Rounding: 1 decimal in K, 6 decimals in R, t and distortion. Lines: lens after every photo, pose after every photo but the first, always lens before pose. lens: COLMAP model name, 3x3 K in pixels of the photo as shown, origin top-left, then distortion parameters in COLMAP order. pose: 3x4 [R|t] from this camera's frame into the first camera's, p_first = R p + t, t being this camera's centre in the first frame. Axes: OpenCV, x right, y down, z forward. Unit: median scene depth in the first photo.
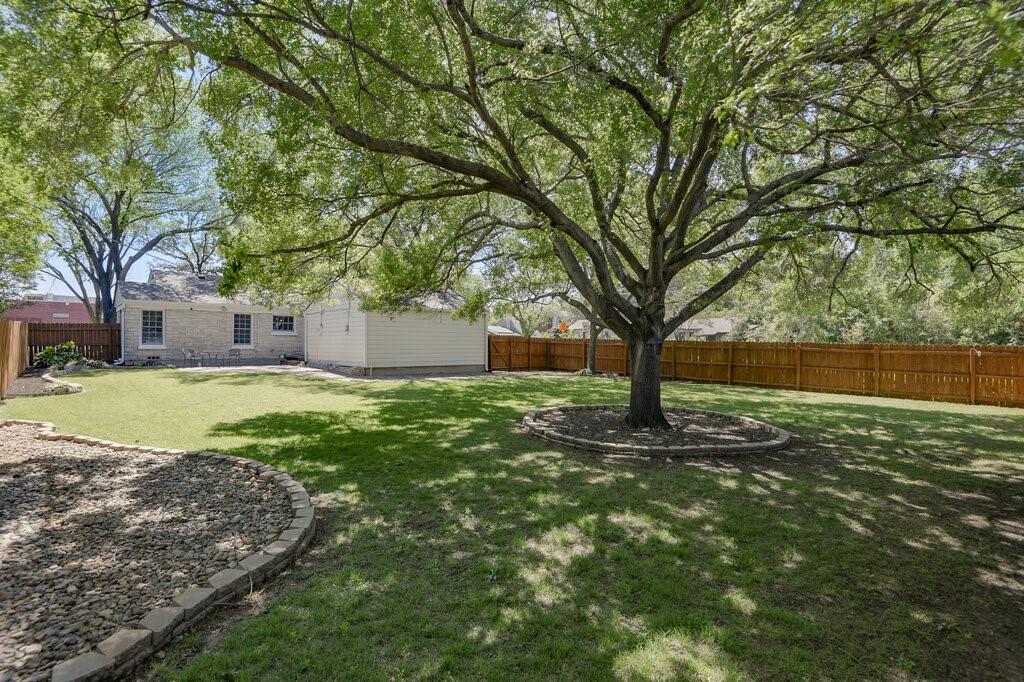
lens RADIAL K [[505.7, 0, 512.0], [0, 505.7, 341.0], [0, 0, 1]] dist [-0.033993, -0.000615]
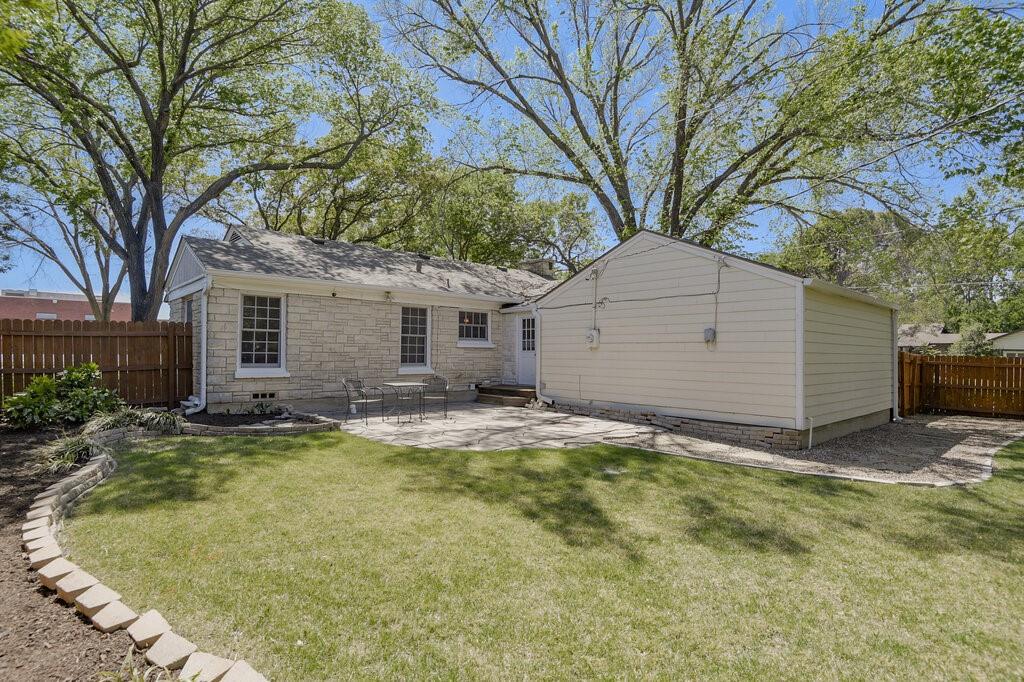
lens RADIAL K [[528.2, 0, 507.9], [0, 528.2, 342.1], [0, 0, 1]] dist [0.016289, -0.042602]
pose [[0.999913, 0.005131, -0.012176, -0.438057], [-0.005277, 0.999914, -0.011990, -0.011175], [0.012113, 0.012053, 0.999854, 0.451616]]
